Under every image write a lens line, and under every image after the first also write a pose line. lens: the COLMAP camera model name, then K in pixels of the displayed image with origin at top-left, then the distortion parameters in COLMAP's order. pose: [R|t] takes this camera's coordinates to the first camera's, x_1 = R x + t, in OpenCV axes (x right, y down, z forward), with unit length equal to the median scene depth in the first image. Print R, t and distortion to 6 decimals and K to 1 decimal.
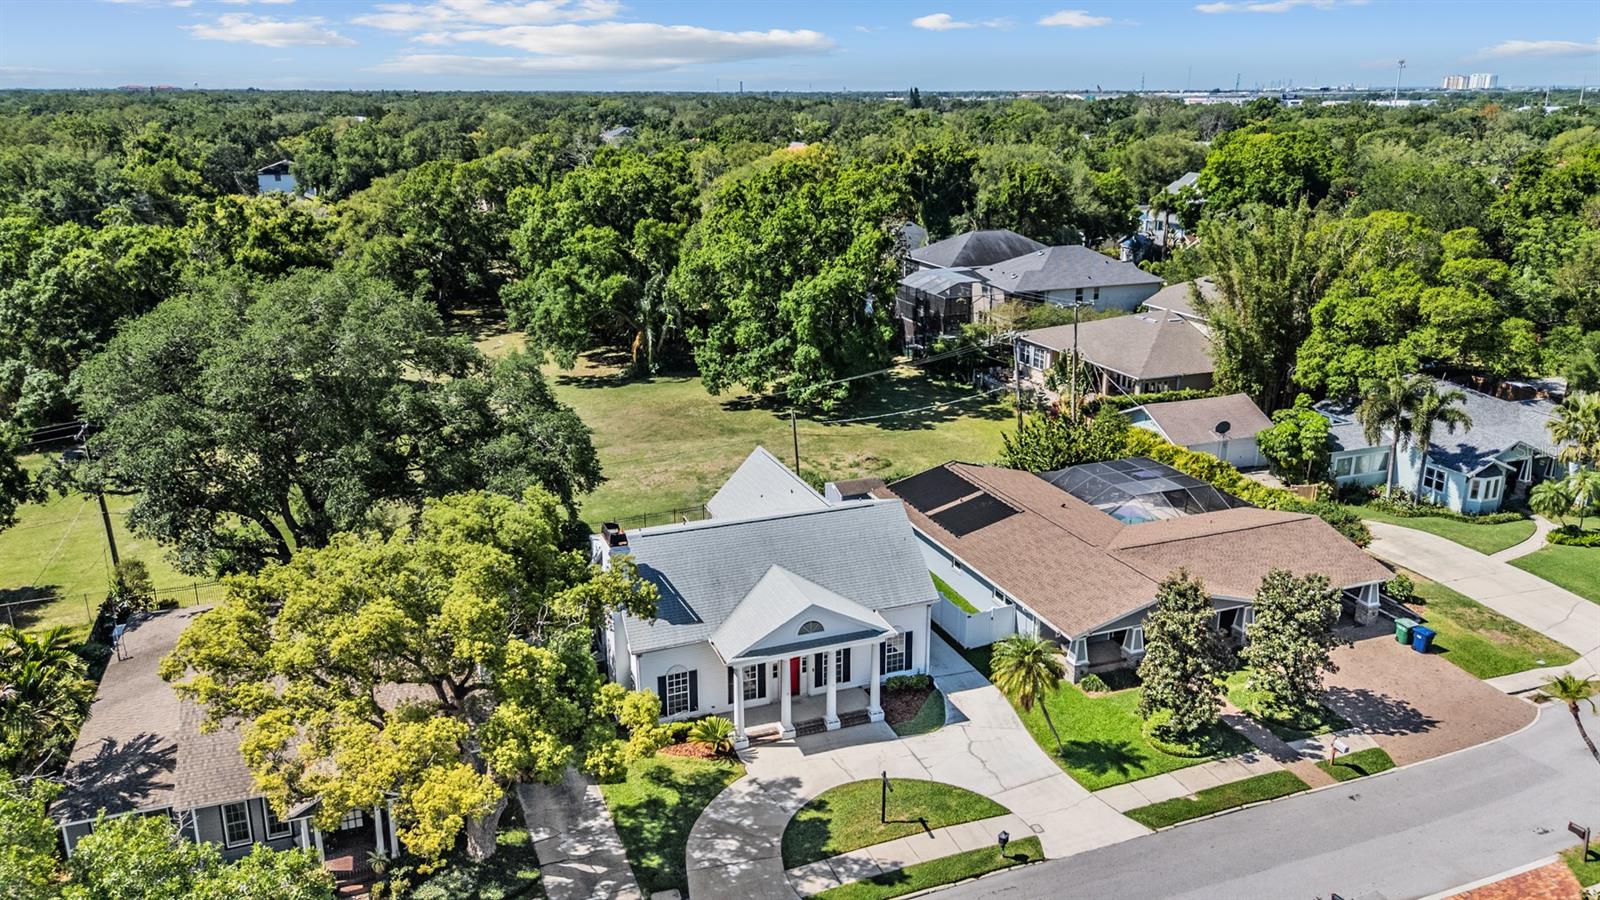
lens RADIAL K [[1178.2, 0, 807.7], [0, 1178.2, 447.2], [0, 0, 1]] dist [0.082323, -0.081998]
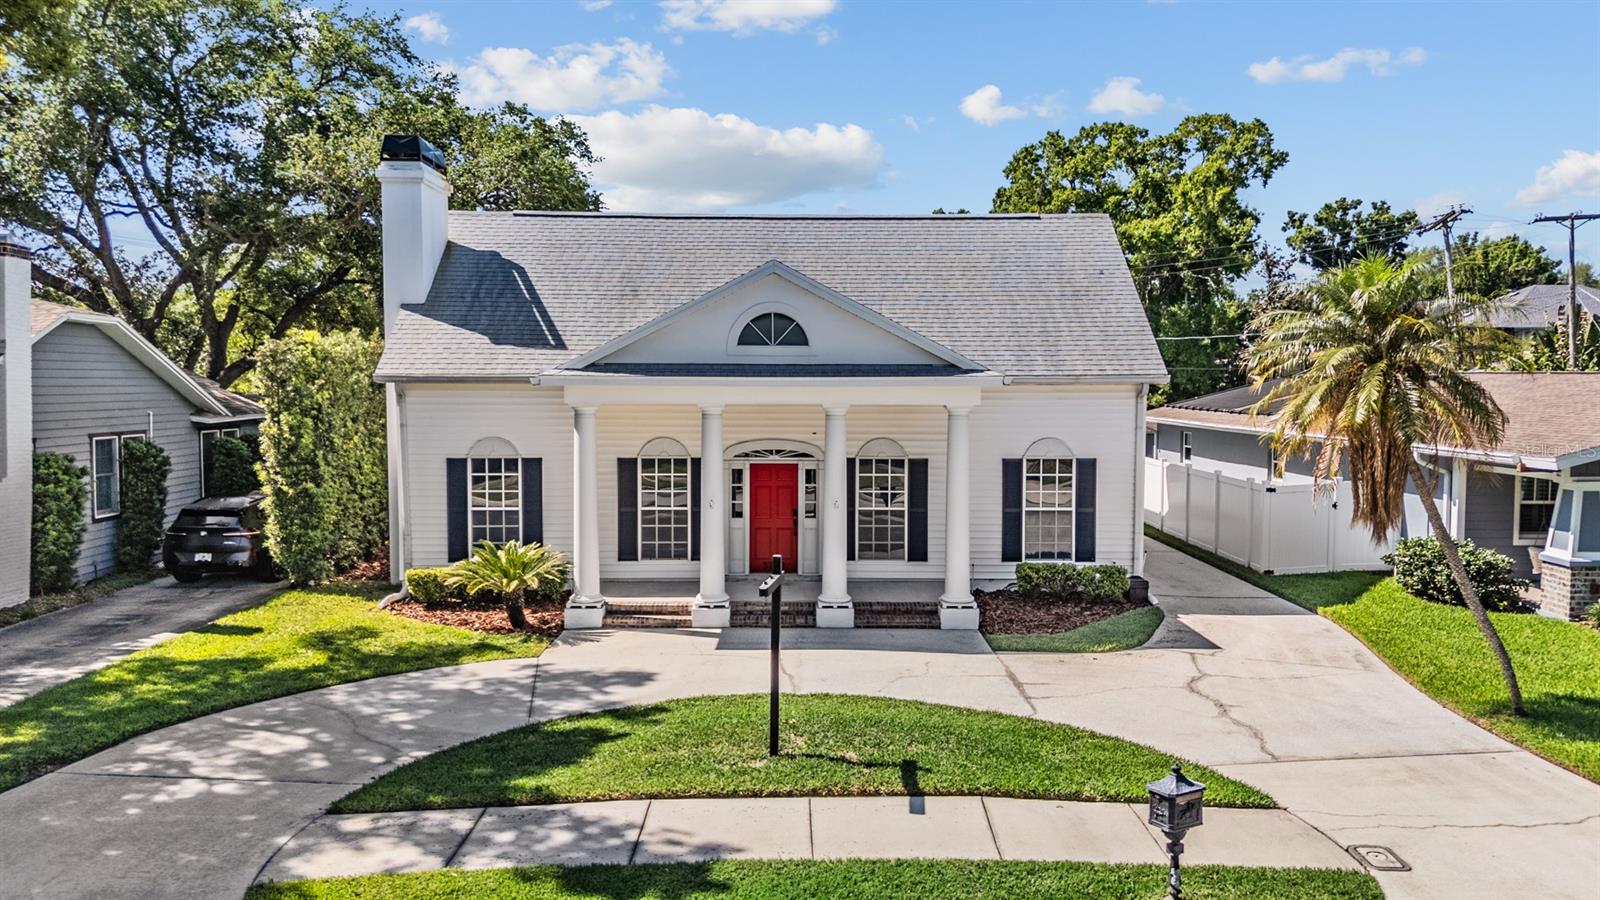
lens RADIAL K [[1178.2, 0, 802.7], [0, 1178.2, 460.5], [0, 0, 1]] dist [0.082323, -0.081998]
pose [[0.936337, 0.027229, -0.350046, 0.123656], [-0.103838, 0.973865, -0.202001, 0.225041], [0.335398, 0.225488, 0.914693, 0.538078]]
